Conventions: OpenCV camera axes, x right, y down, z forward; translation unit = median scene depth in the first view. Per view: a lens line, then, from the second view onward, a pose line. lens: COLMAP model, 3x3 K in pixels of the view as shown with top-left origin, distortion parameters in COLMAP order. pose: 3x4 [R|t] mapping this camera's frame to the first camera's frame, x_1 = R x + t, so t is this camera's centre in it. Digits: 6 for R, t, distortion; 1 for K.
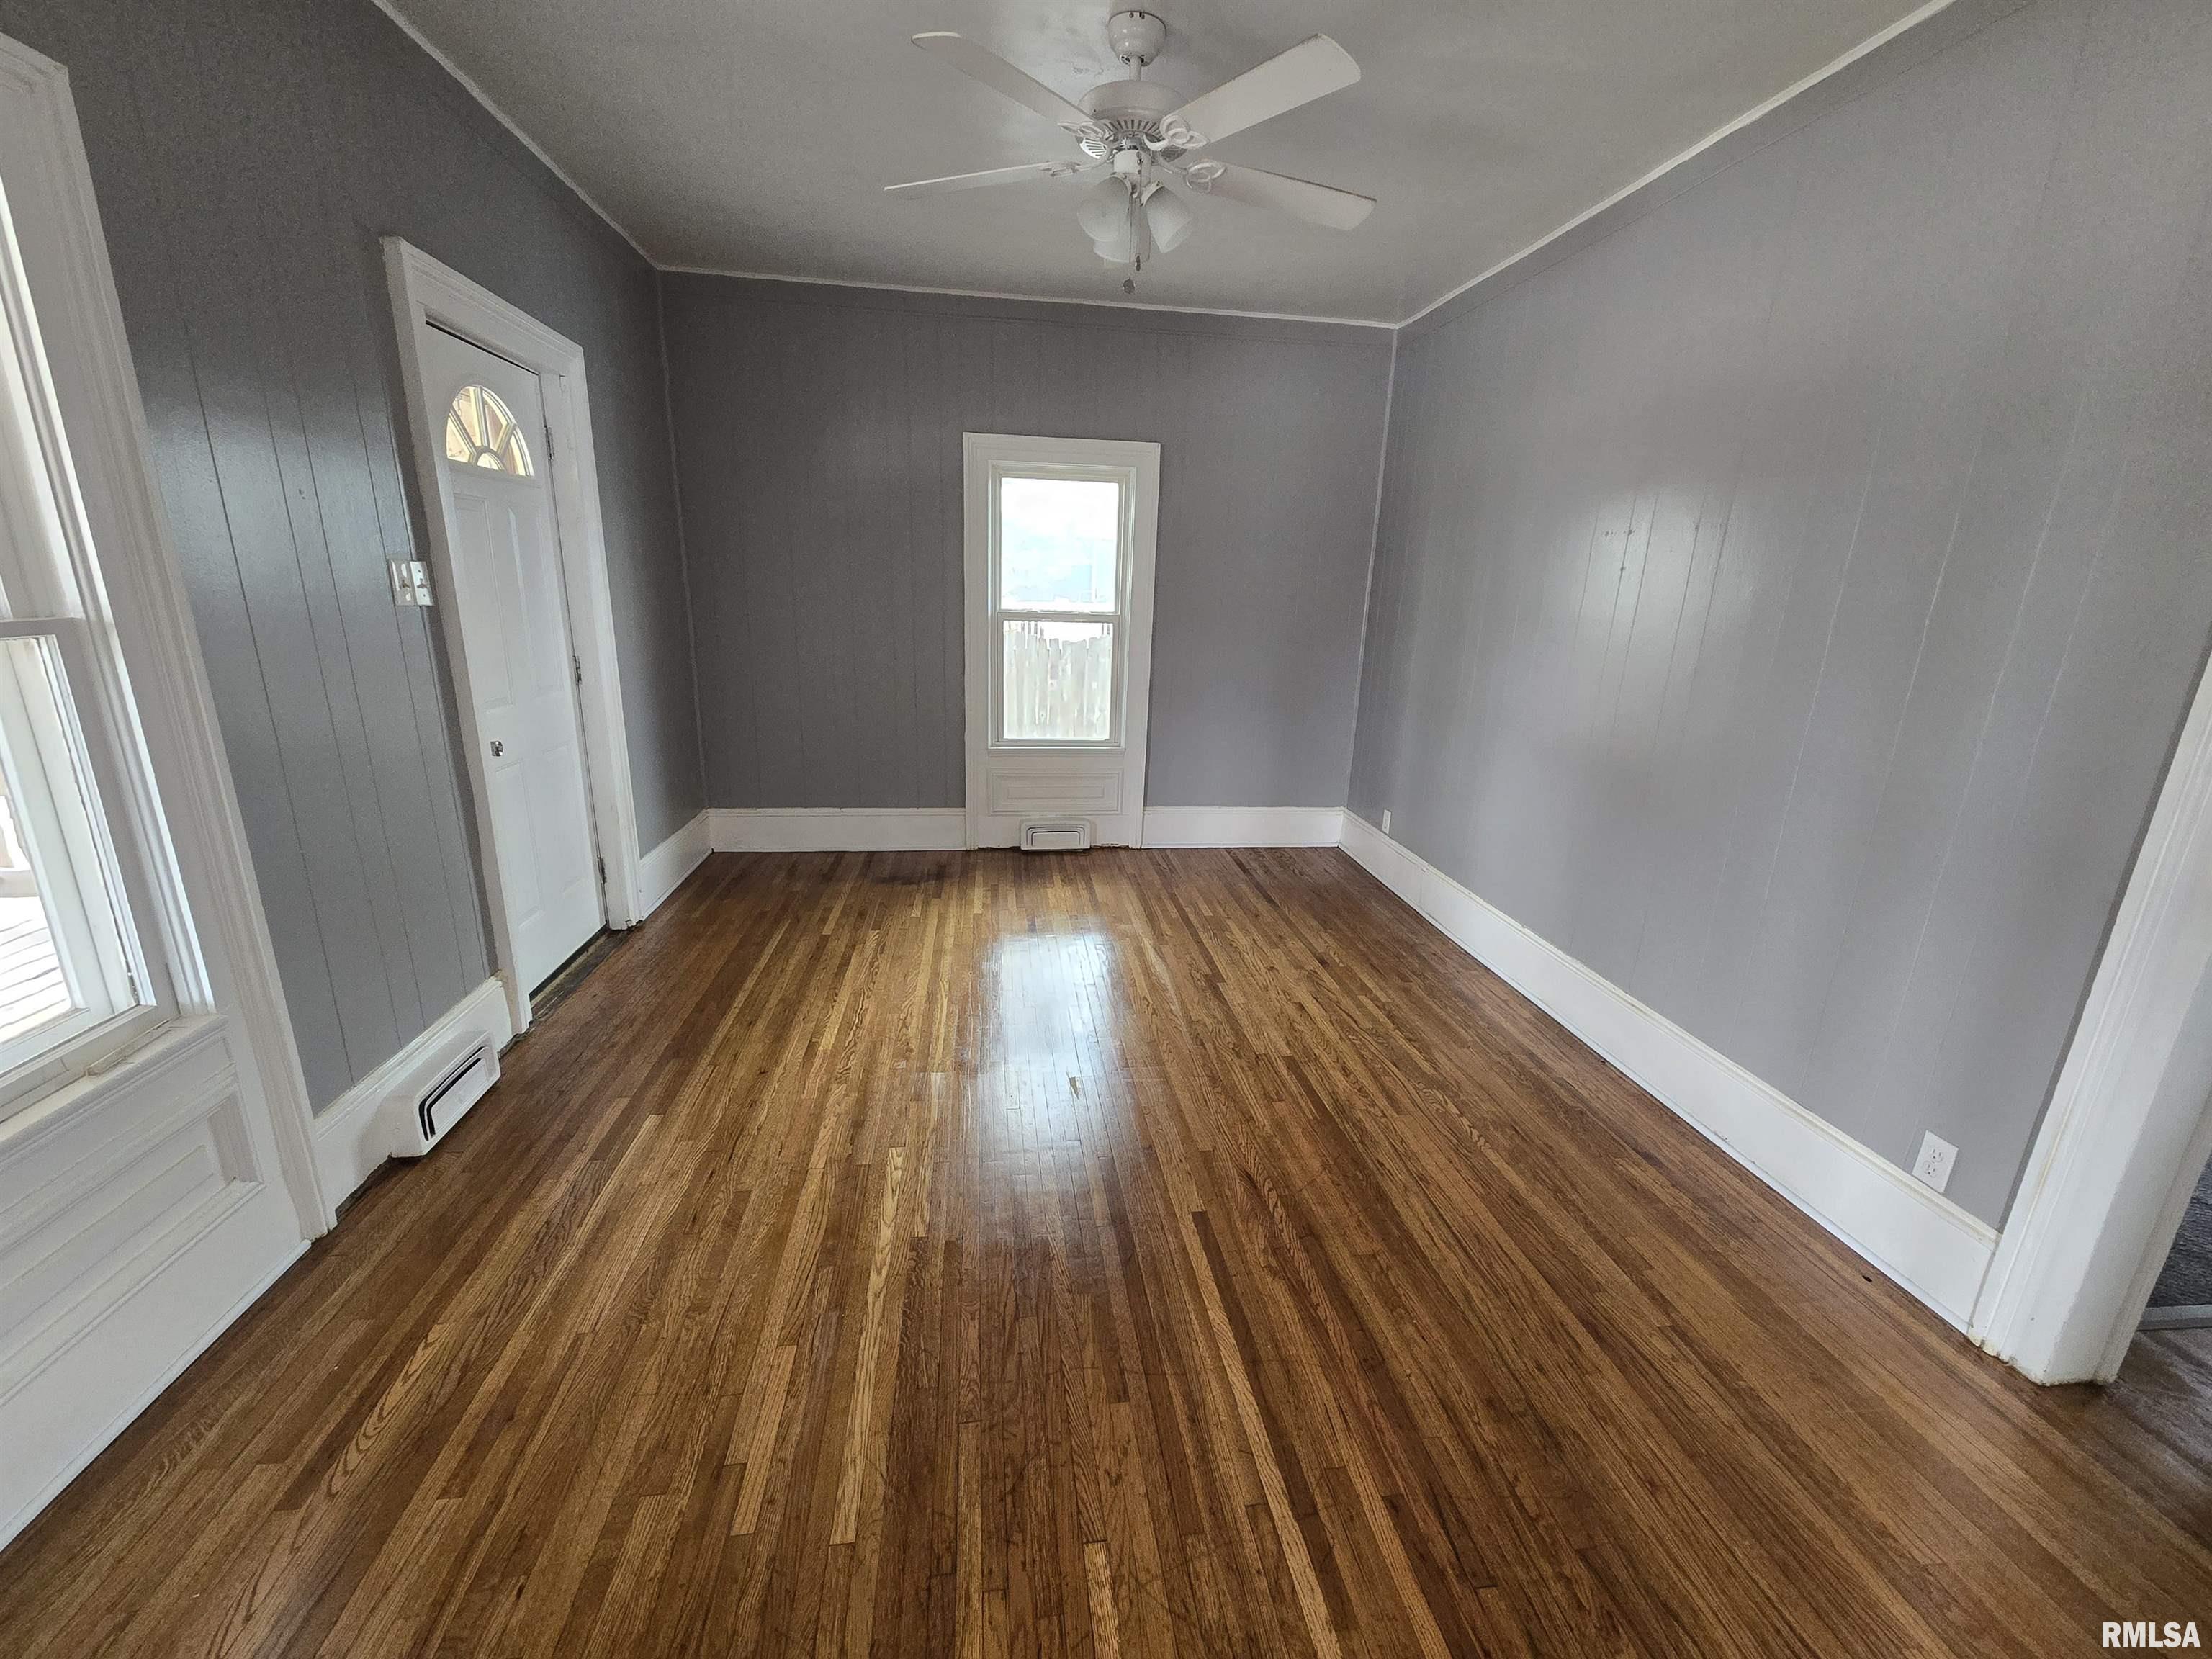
lens RADIAL K [[896.4, 0, 1114.1], [0, 896.4, 832.0], [0, 0, 1]] dist [-0.011002, 0.000005]
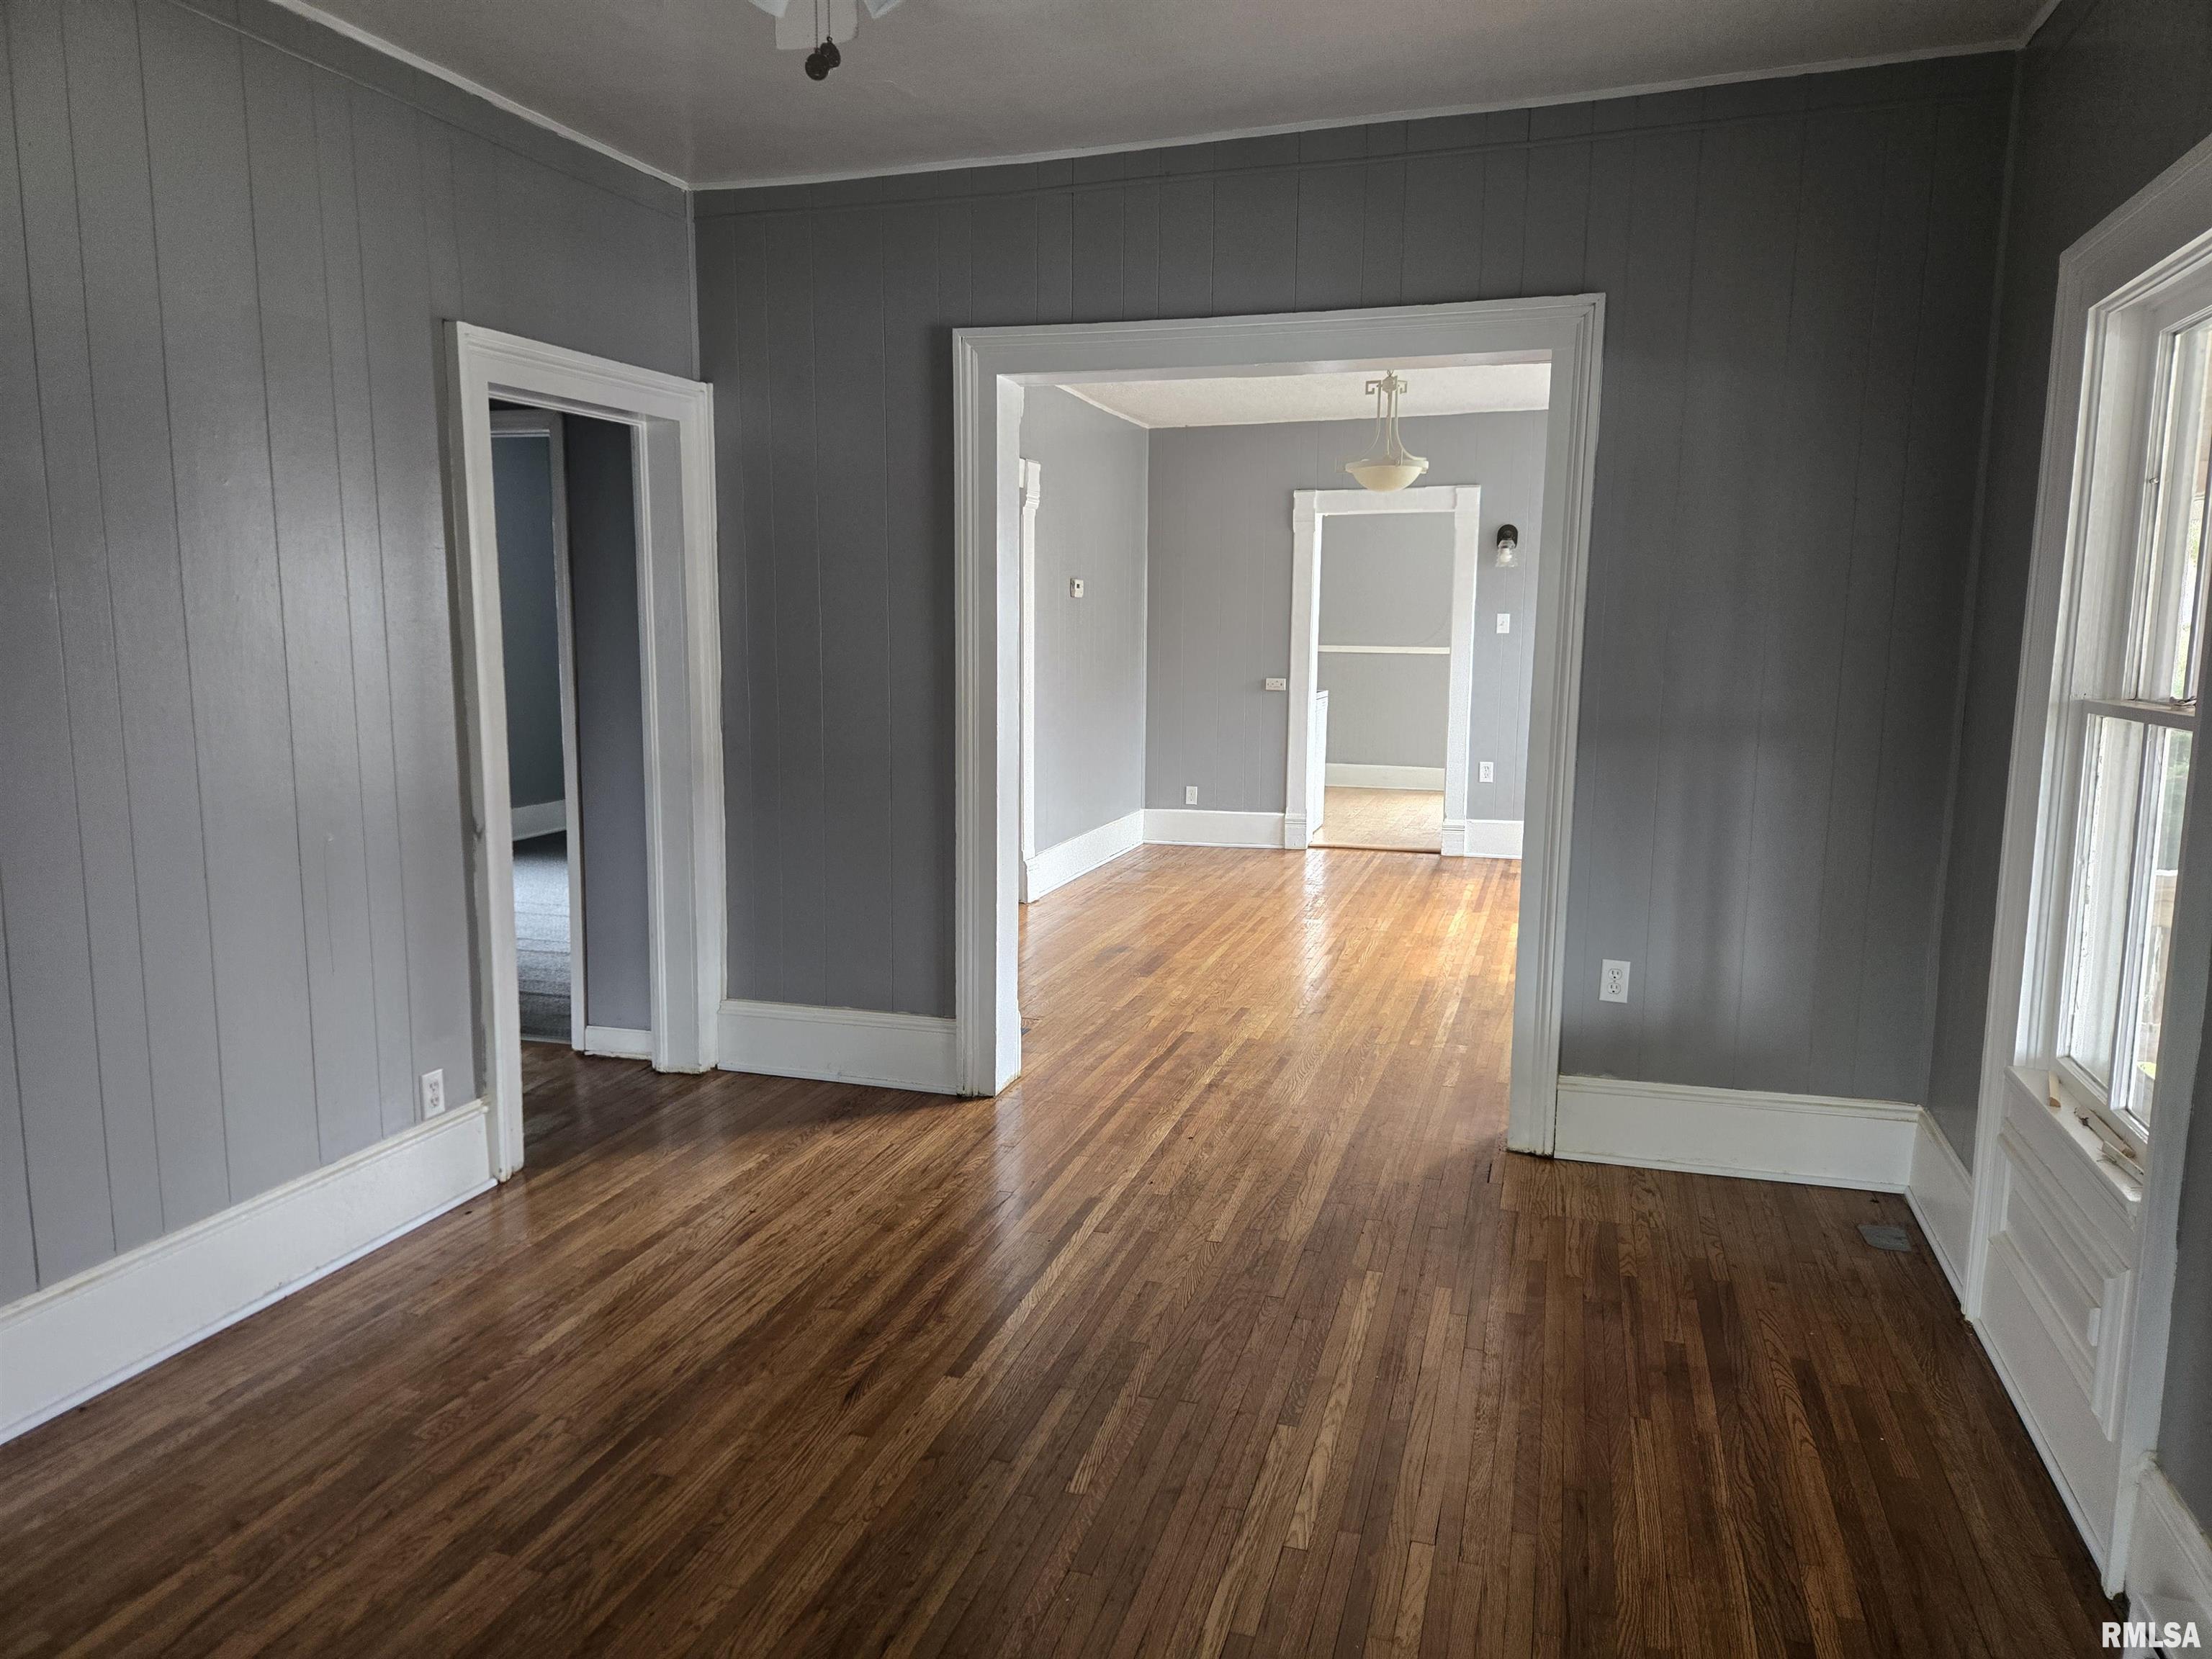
lens RADIAL K [[1491.5, 0, 1108.5], [0, 1491.5, 827.7], [0, 0, 1]] dist [0.004436, 0.000380]
pose [[-0.901908, -0.103169, 0.419426, -0.604232], [0.075873, 0.918114, 0.388986, -0.604120], [-0.425212, 0.382653, -0.820226, 2.042050]]
